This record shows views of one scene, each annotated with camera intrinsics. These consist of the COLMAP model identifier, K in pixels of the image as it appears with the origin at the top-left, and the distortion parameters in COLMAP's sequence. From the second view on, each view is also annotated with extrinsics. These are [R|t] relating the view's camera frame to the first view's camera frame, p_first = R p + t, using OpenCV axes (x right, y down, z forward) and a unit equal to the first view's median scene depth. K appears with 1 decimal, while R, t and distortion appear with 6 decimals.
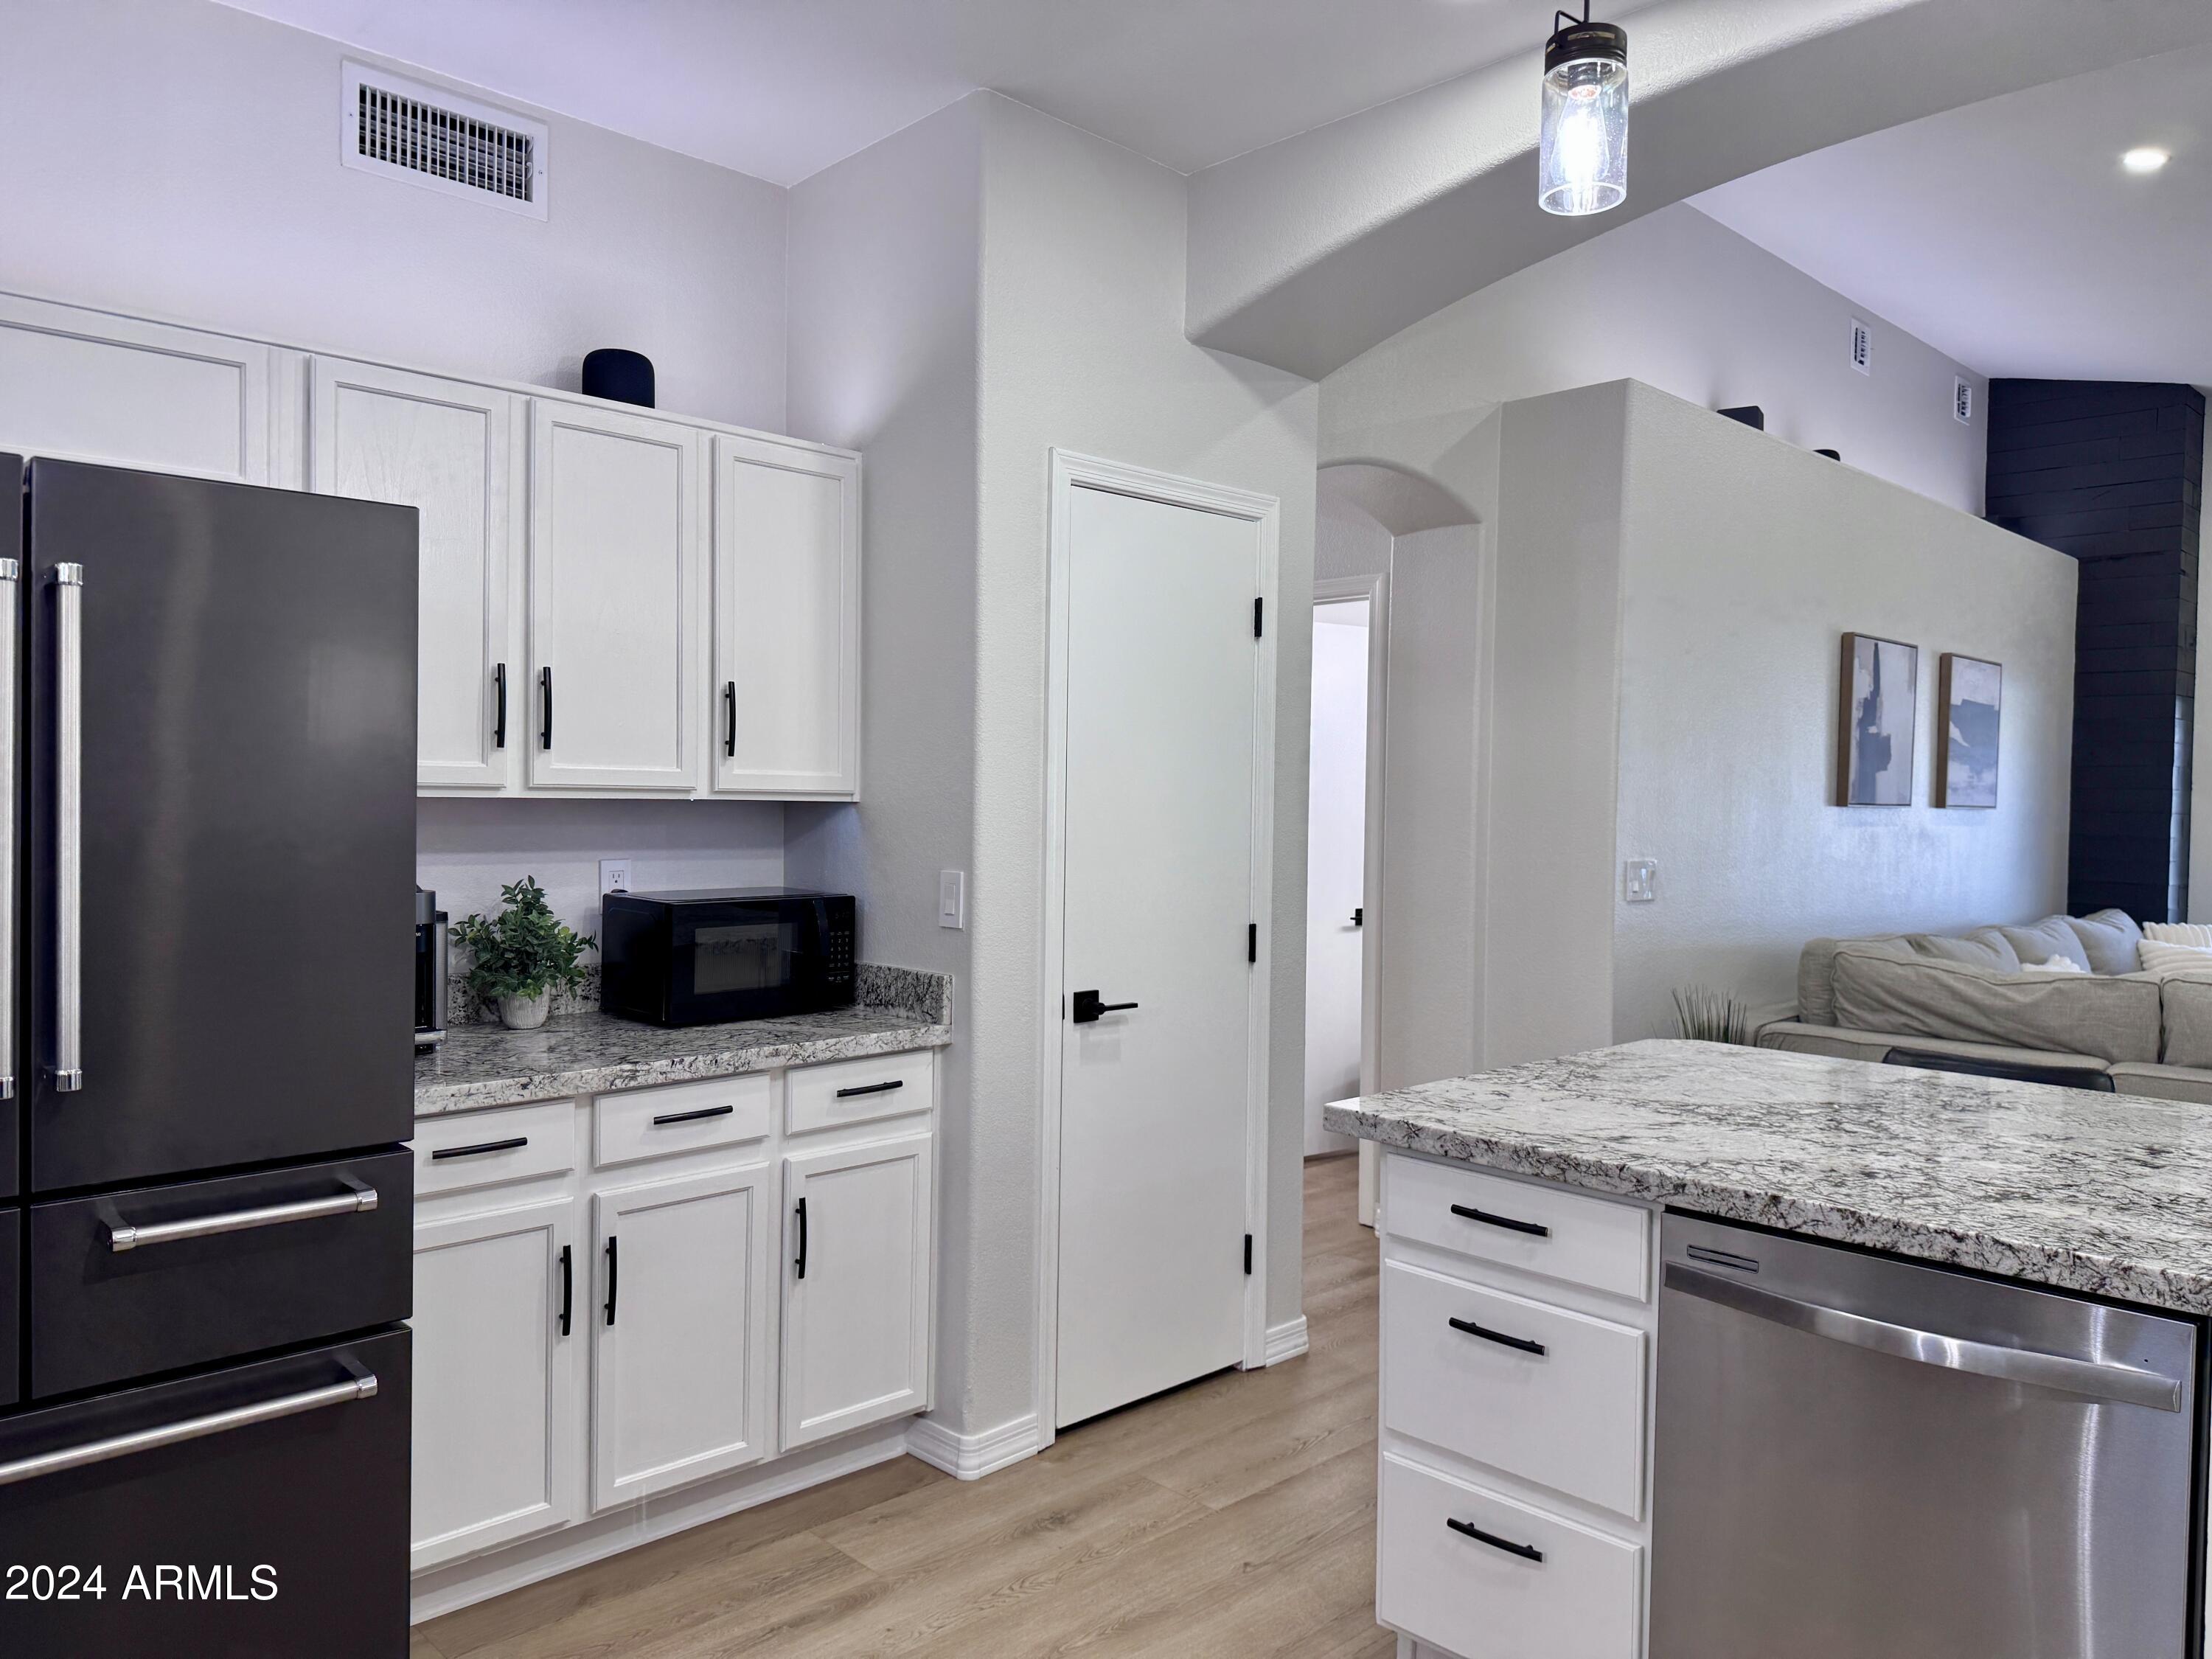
lens RADIAL K [[1555.7, 0, 1101.5], [0, 1555.7, 813.4], [0, 0, 1]] dist [0.063603, -0.079926]
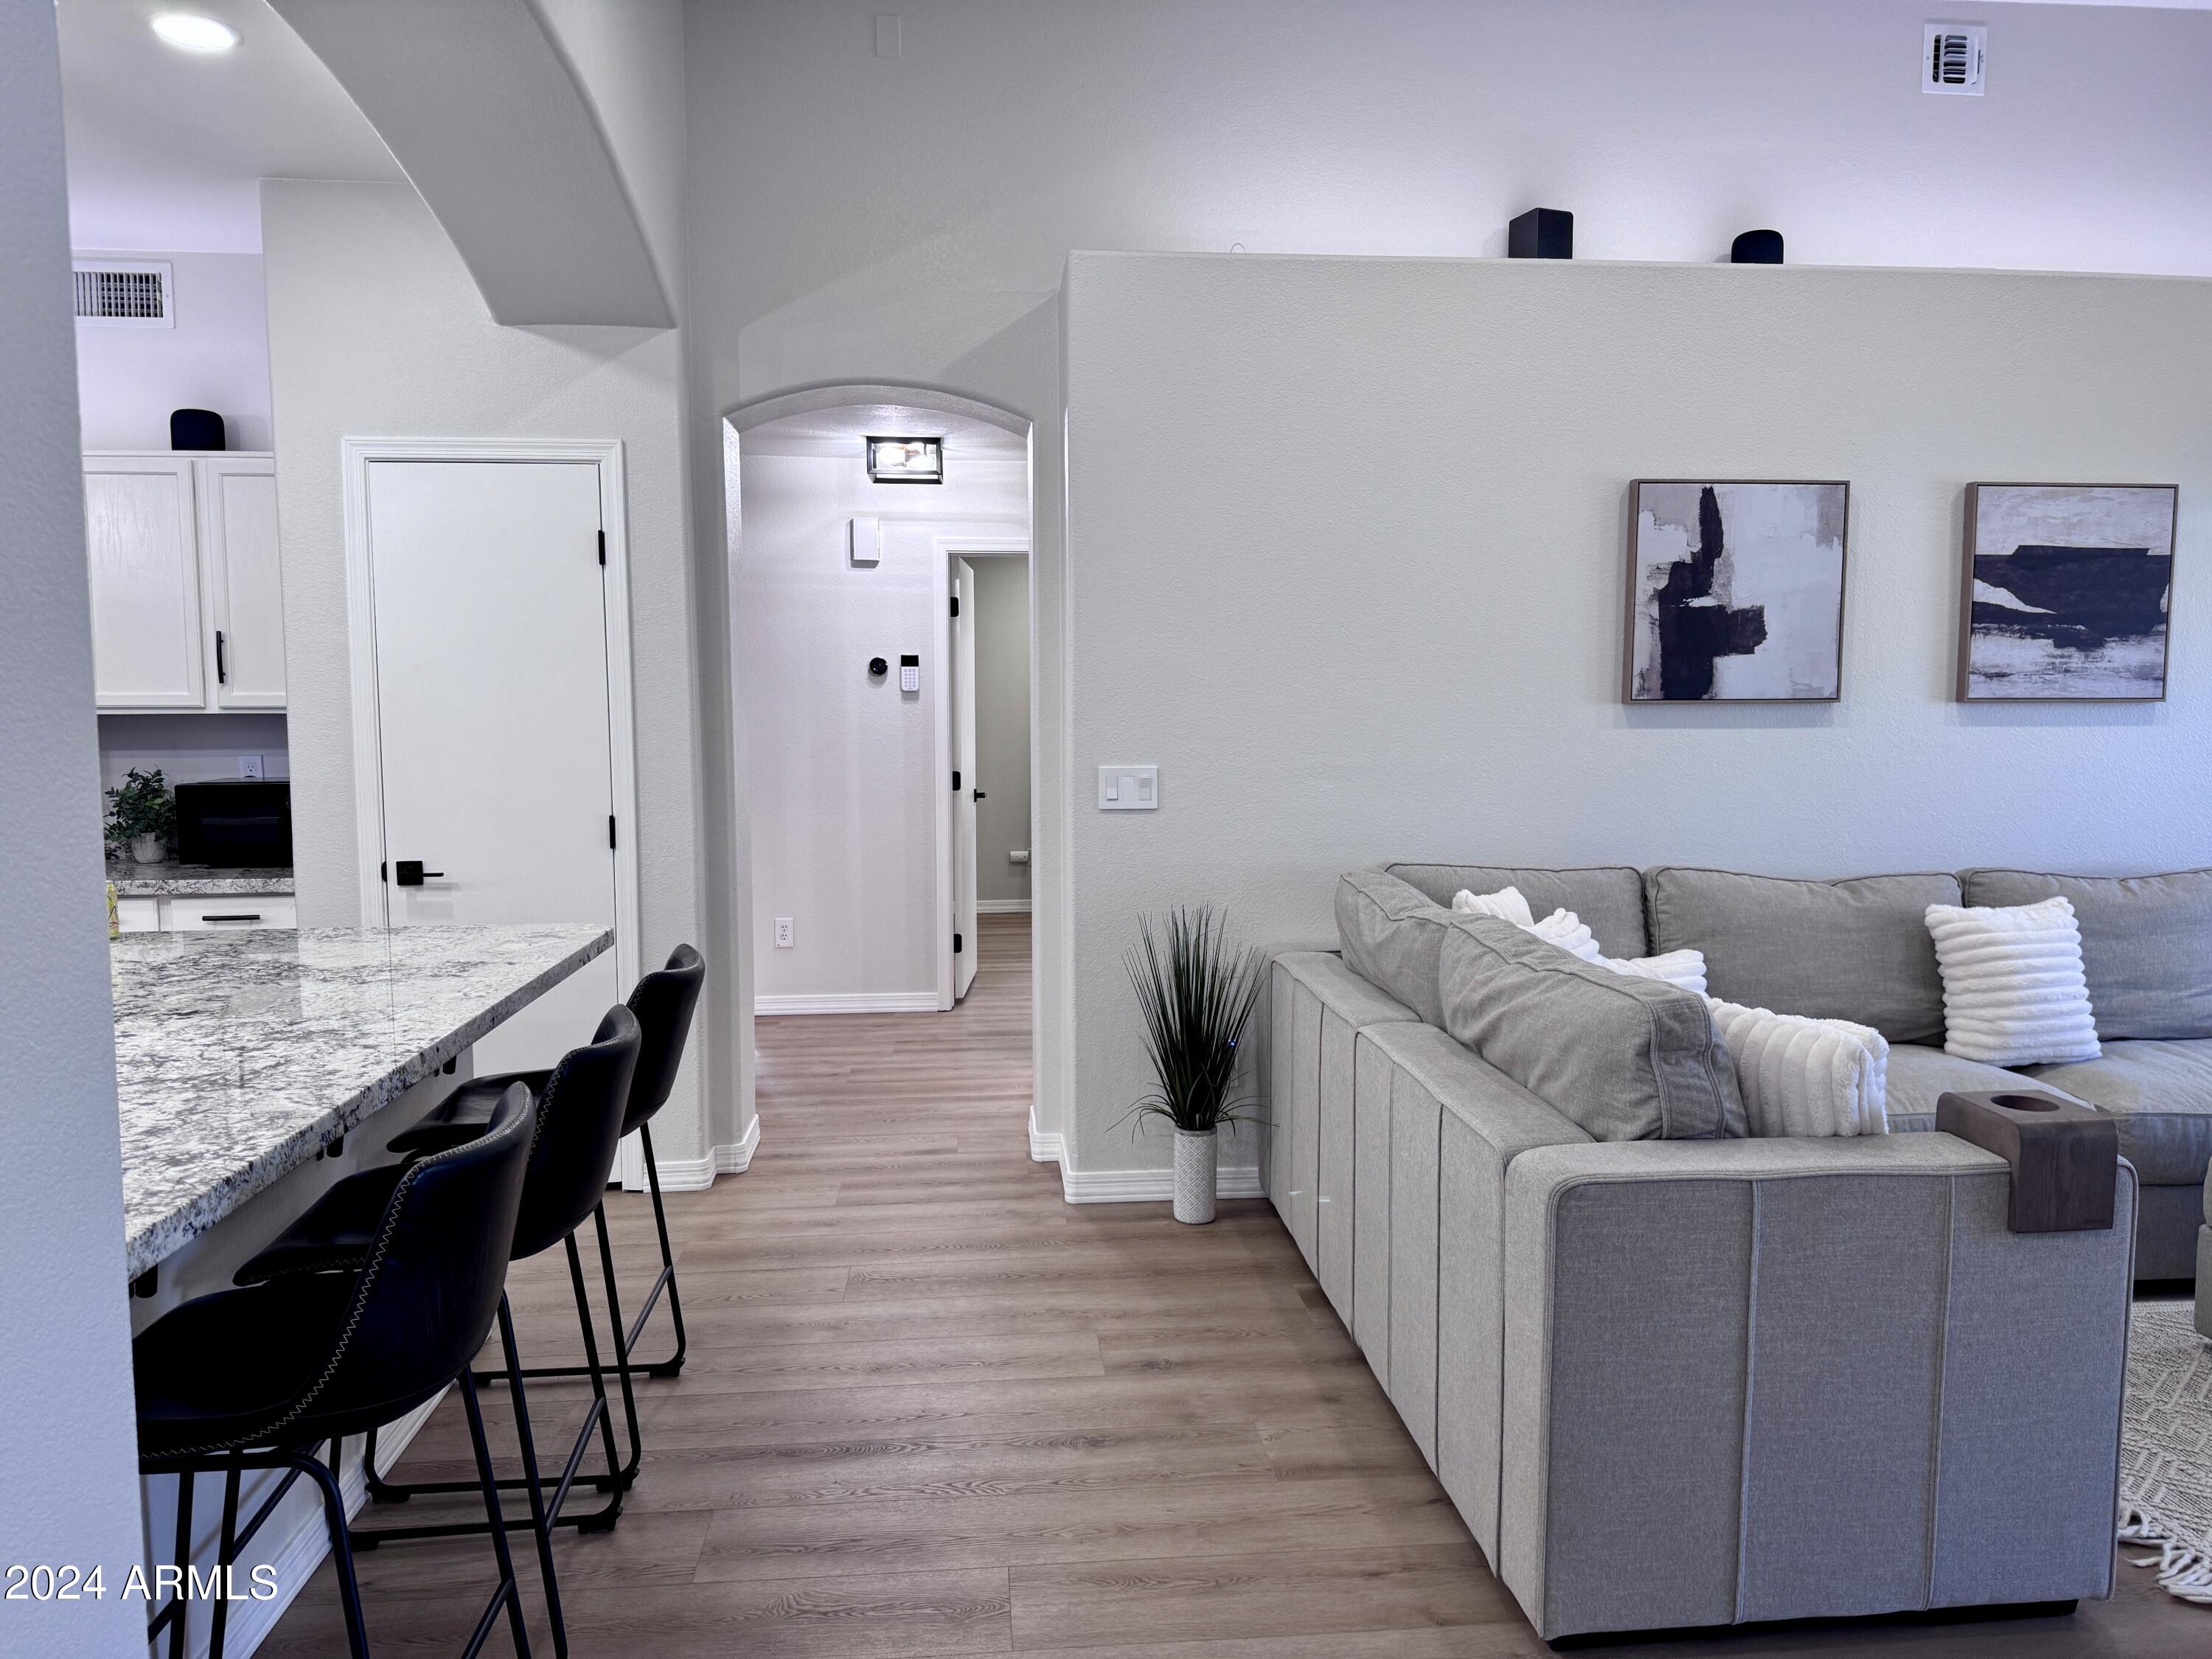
lens RADIAL K [[1555.7, 0, 1117.3], [0, 1555.7, 827.5], [0, 0, 1]] dist [0.063603, -0.079926]
pose [[0.784837, 0.029738, -0.618989, 1.309202], [0.006813, 0.998374, 0.056603, 0.018826], [0.619665, -0.048641, 0.783358, 0.373034]]
